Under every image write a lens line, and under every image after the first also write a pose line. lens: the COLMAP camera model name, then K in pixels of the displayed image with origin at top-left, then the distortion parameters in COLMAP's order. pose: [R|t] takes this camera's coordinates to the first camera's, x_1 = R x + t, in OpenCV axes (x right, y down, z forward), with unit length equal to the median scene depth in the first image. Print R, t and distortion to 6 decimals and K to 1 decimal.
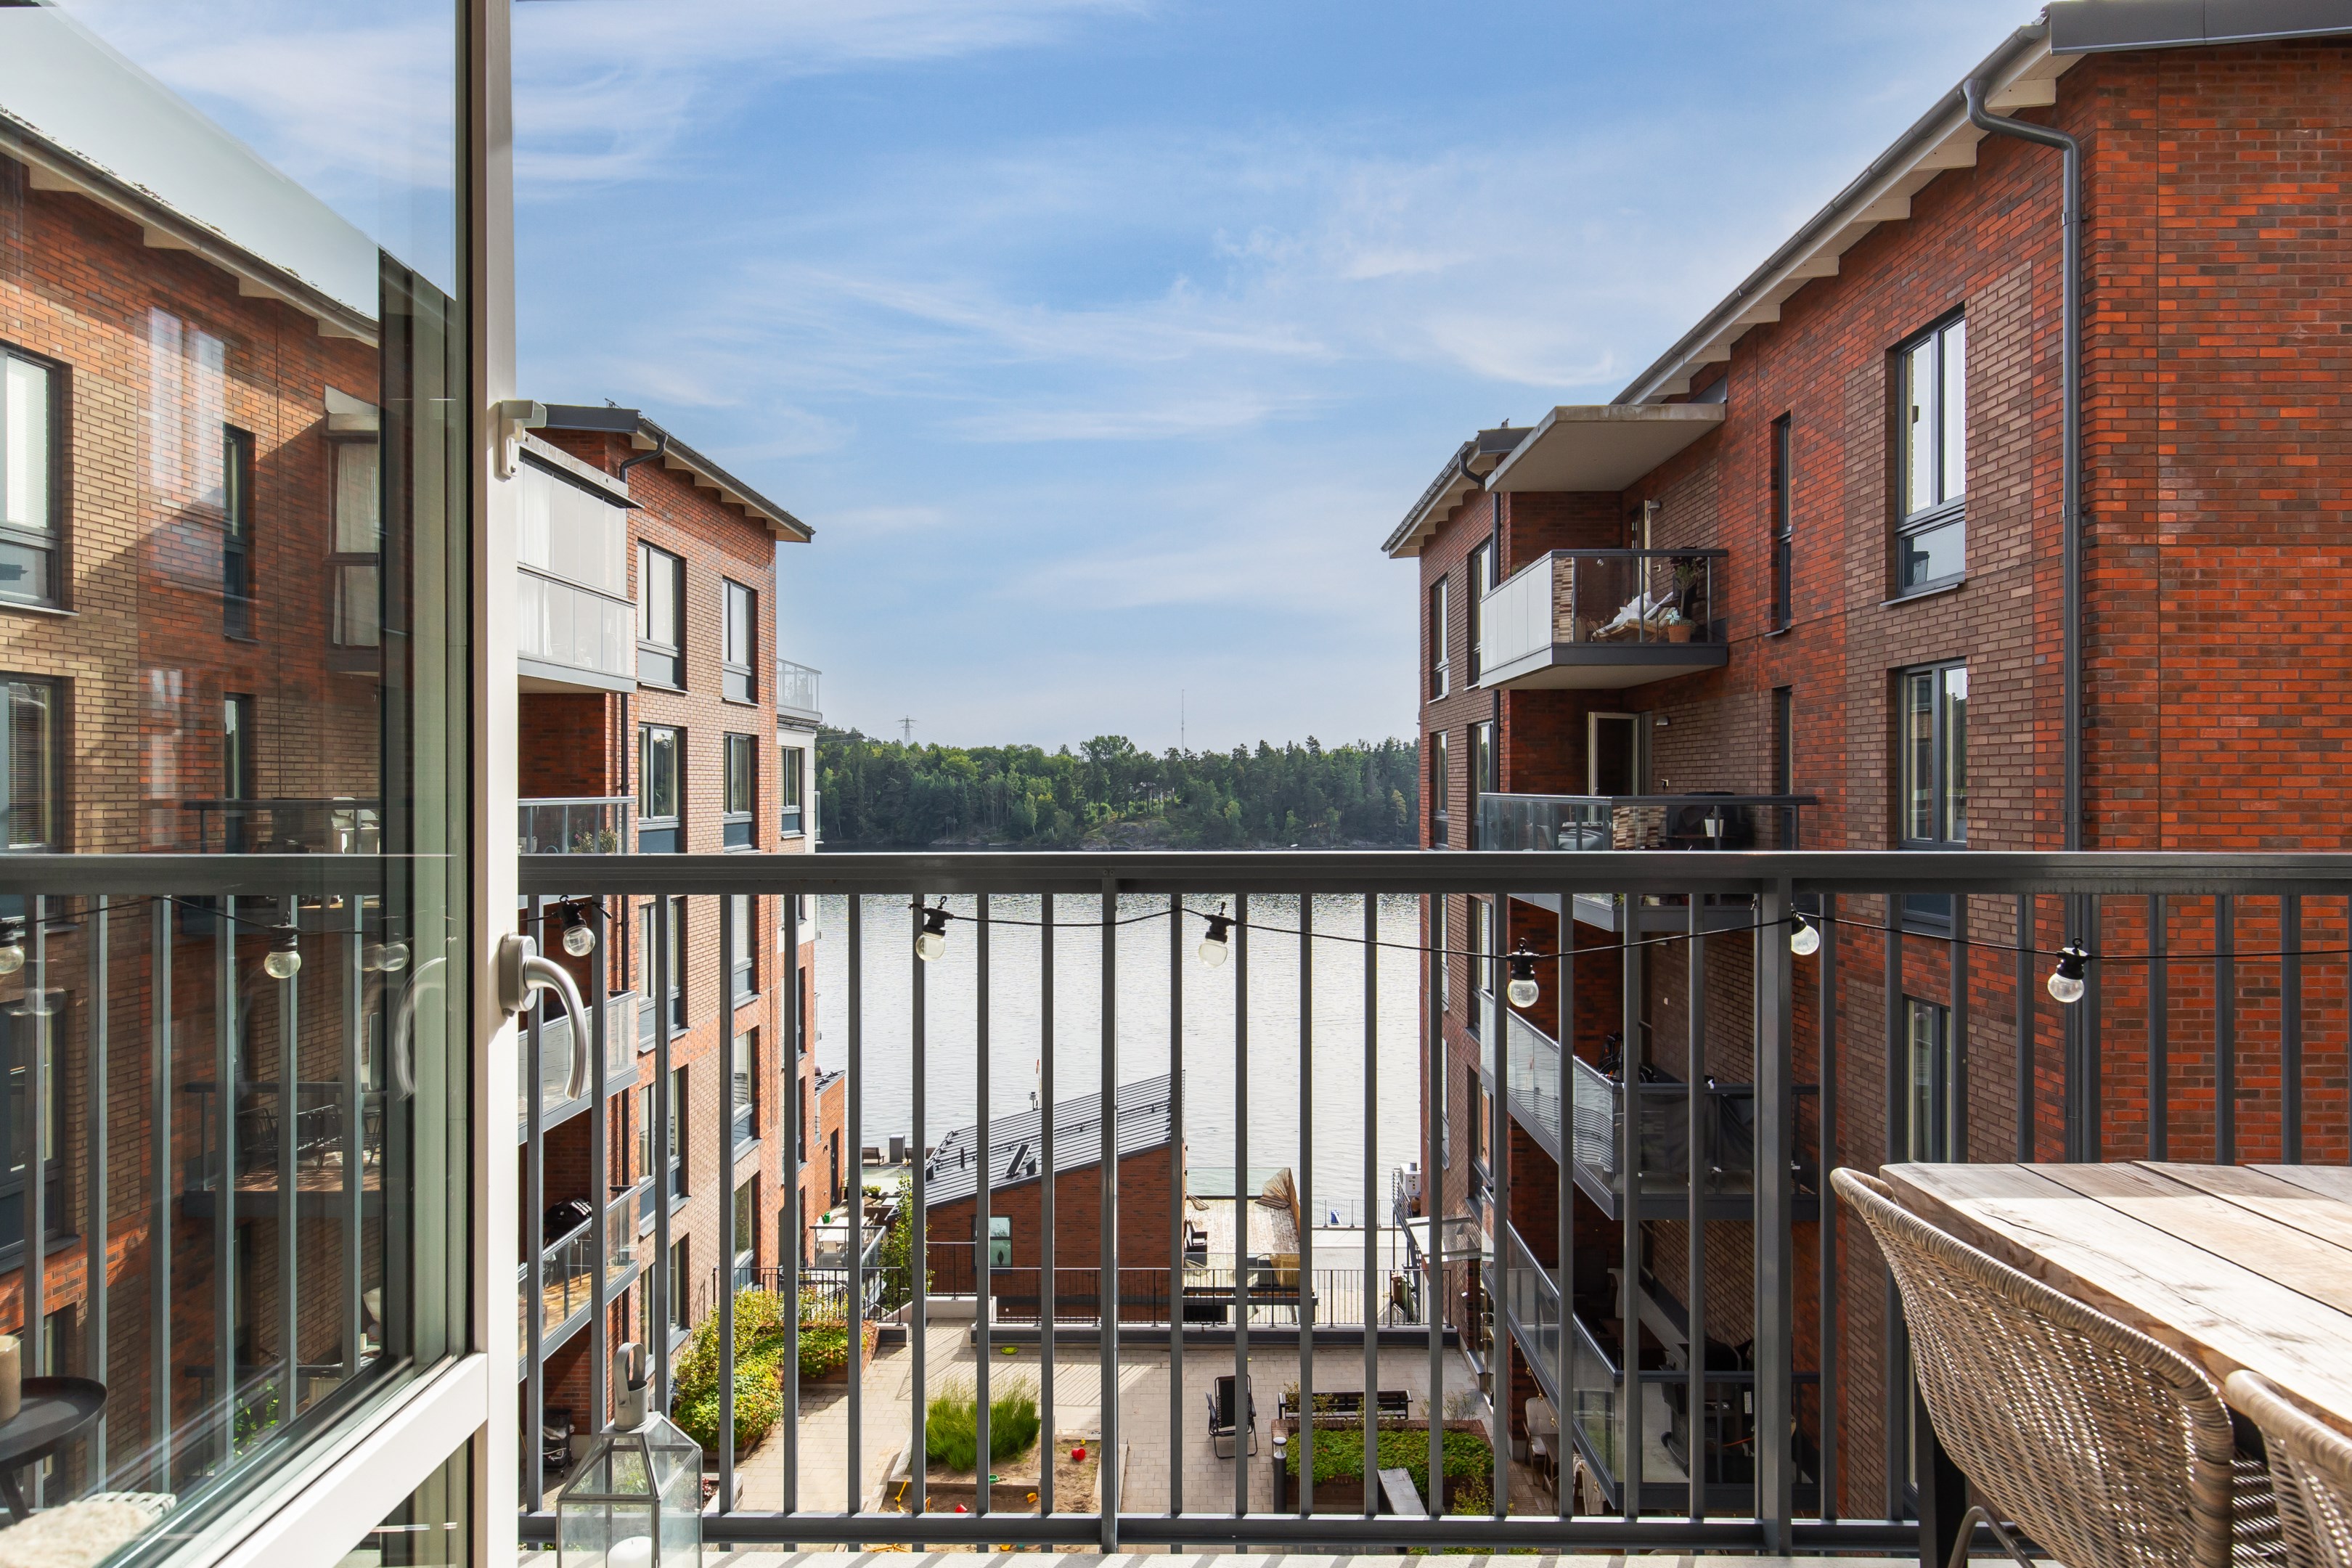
lens RADIAL K [[1275.7, 0, 1176.0], [0, 1275.7, 784.0], [0, 0, 1]] dist [0.013893, 0.000109]
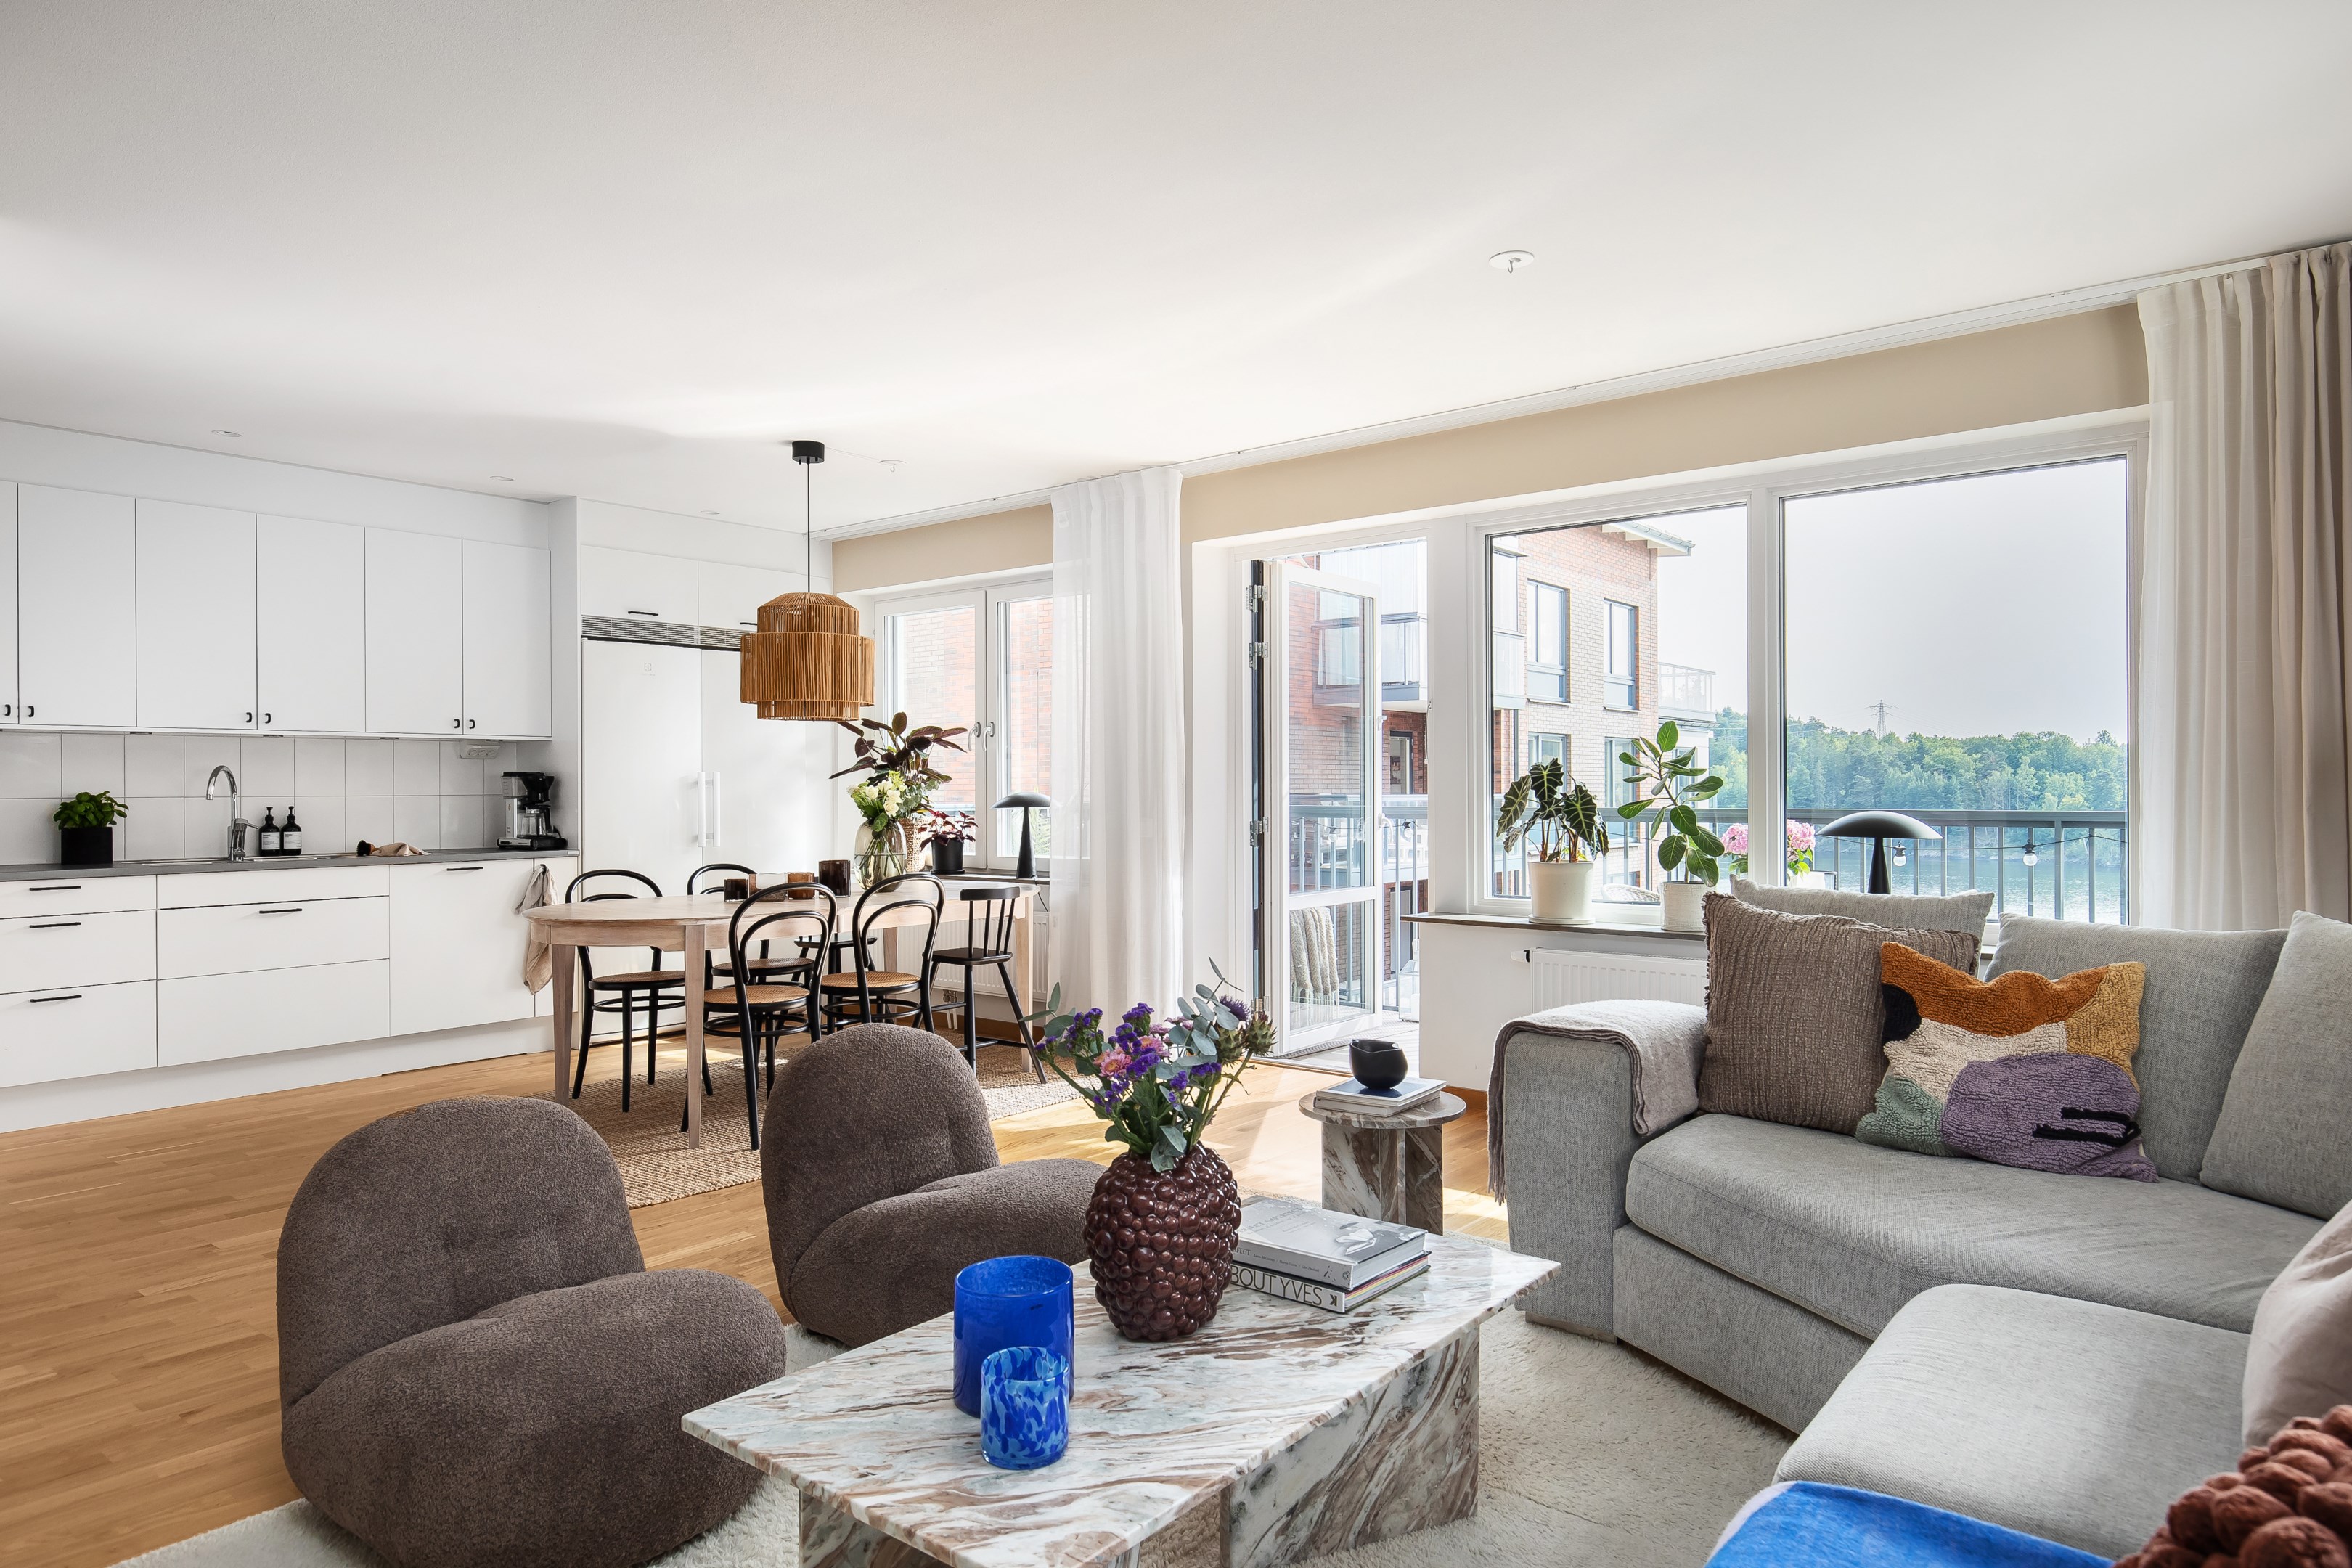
lens RADIAL K [[1427.7, 0, 1179.9], [0, 1427.7, 781.4], [0, 0, 1]] dist [0.003214, 0.001014]
pose [[0.785781, -0.003358, -0.618495, 0.155741], [0.002563, 0.999994, -0.002173, -0.000311], [0.618499, 0.000123, 0.785785, -0.261232]]
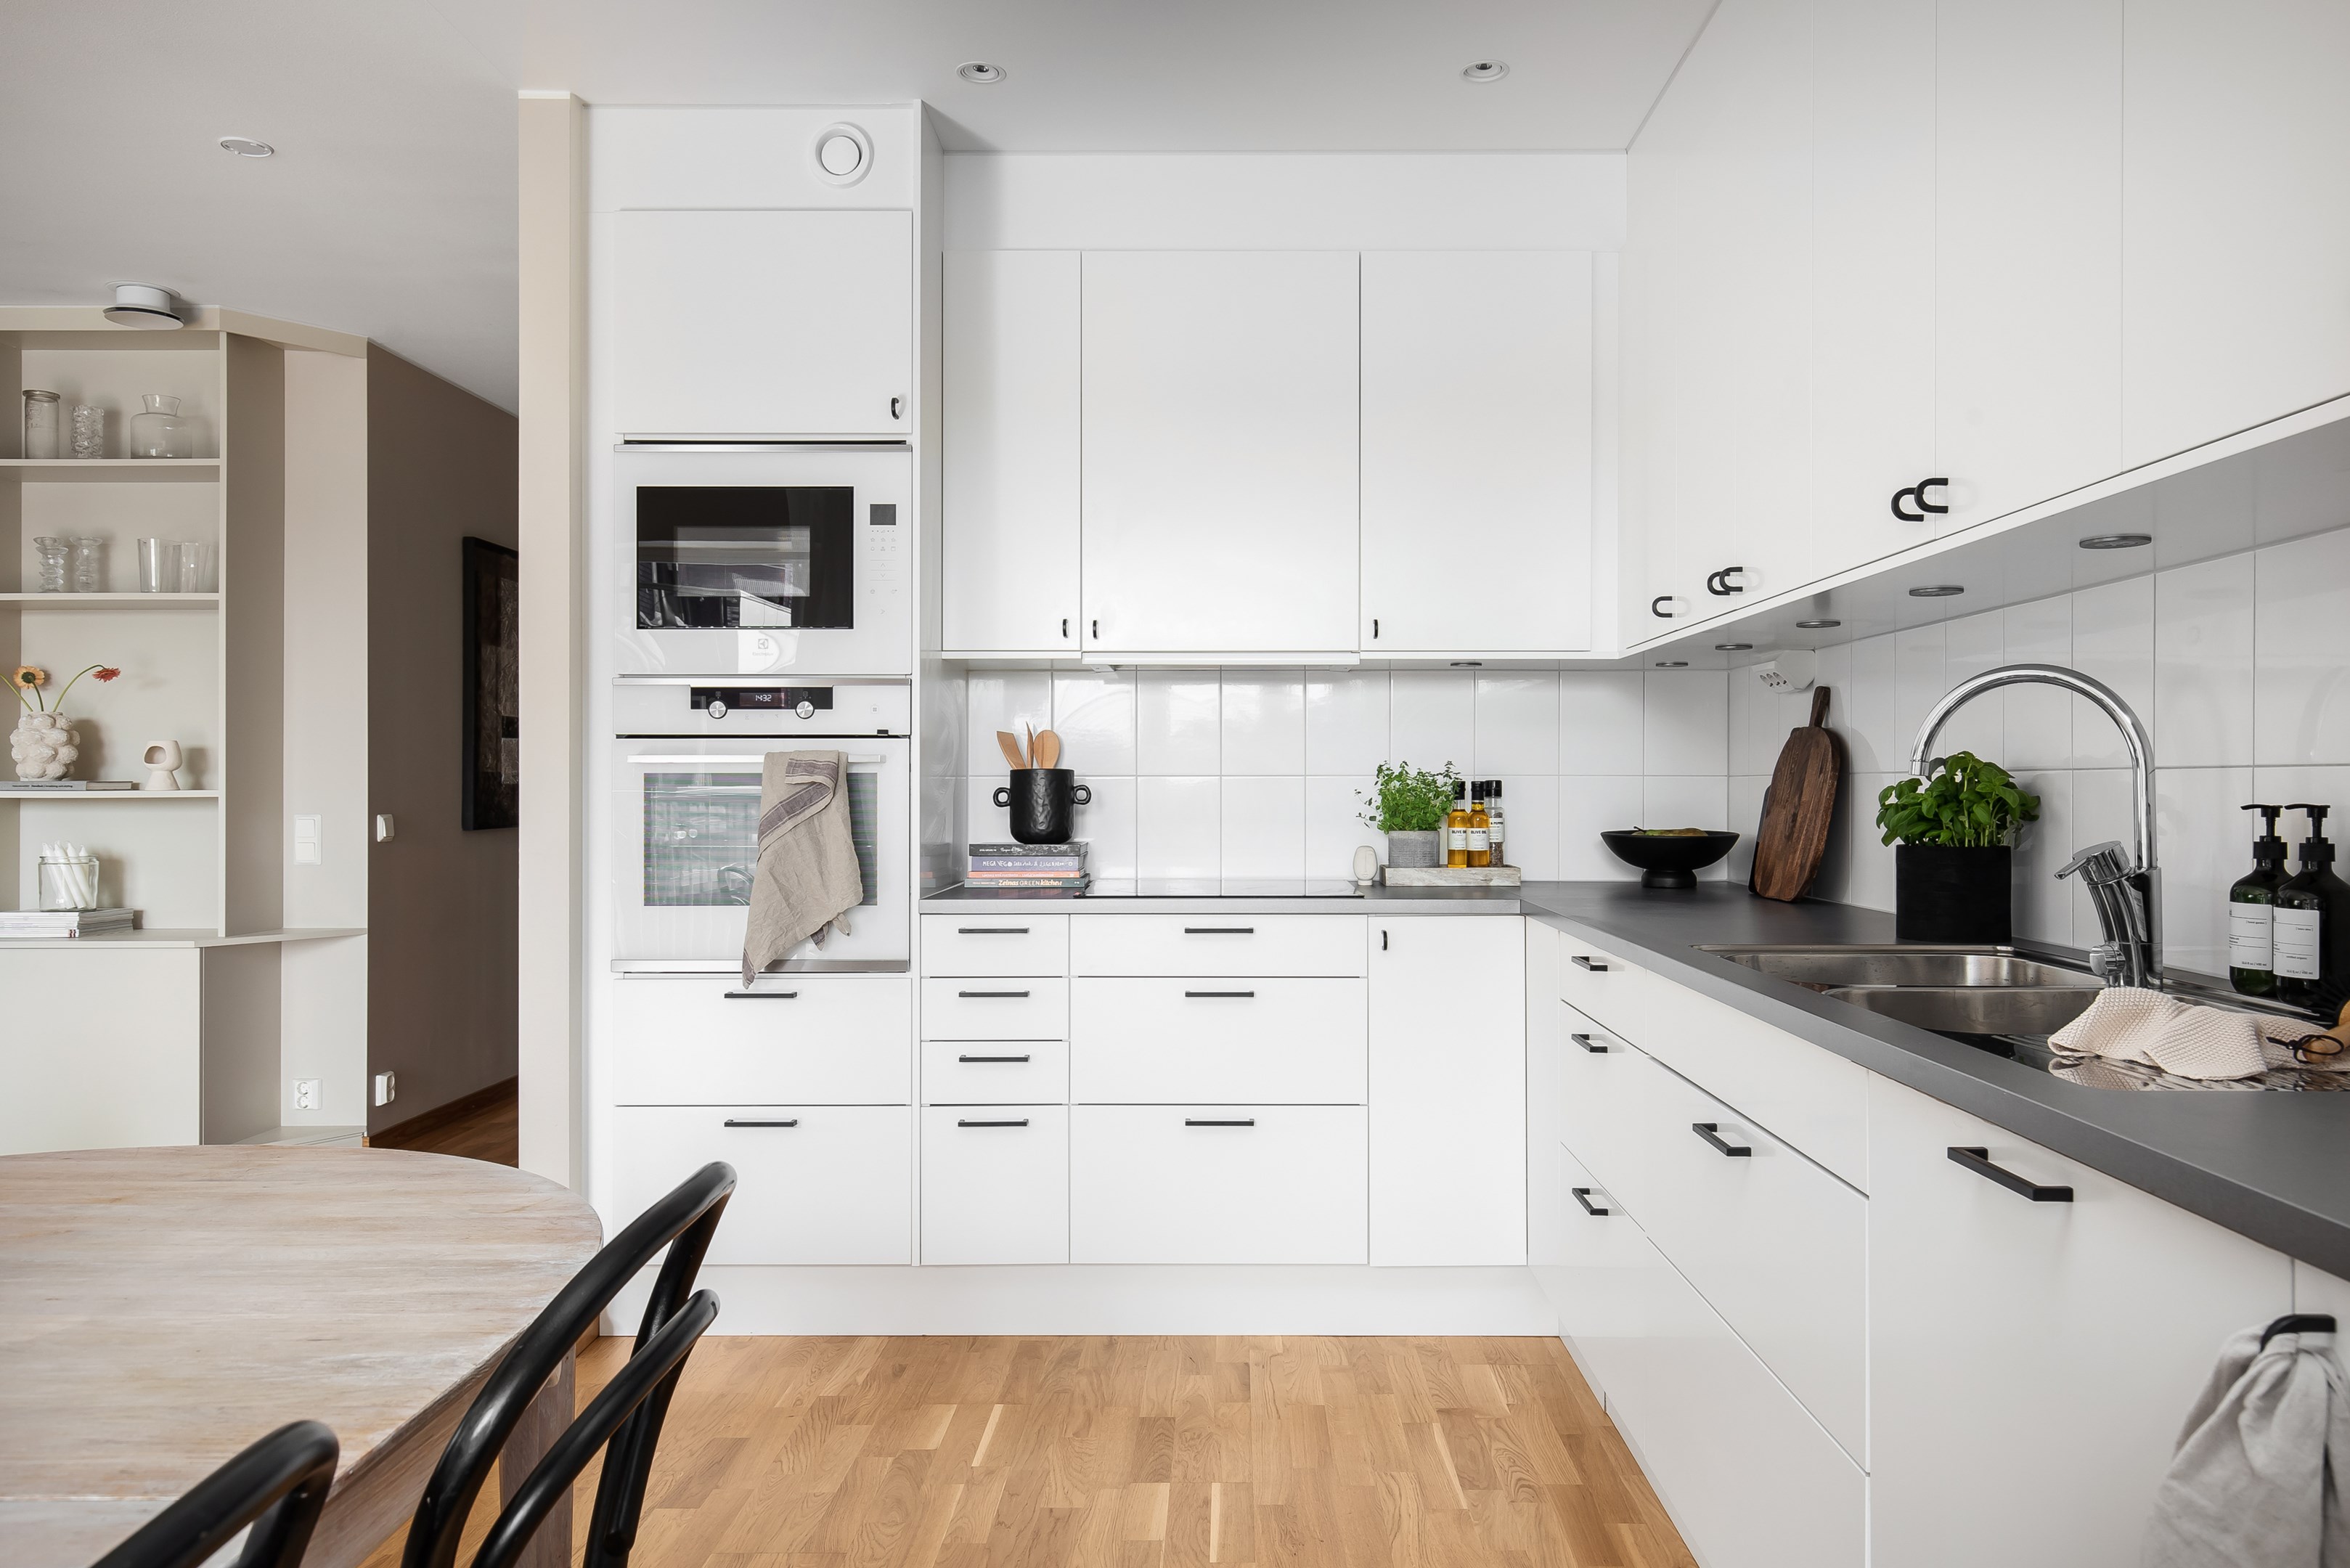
lens RADIAL K [[1574.6, 0, 1305.7], [0, 1574.6, 790.3], [0, 0, 1]] dist [-0.009823, -0.000222]
pose [[-0.999085, 0.003729, -0.042605, -0.144898], [0.003495, 0.999978, 0.005568, 0.002600], [0.042625, 0.005414, -0.999076, -0.045440]]
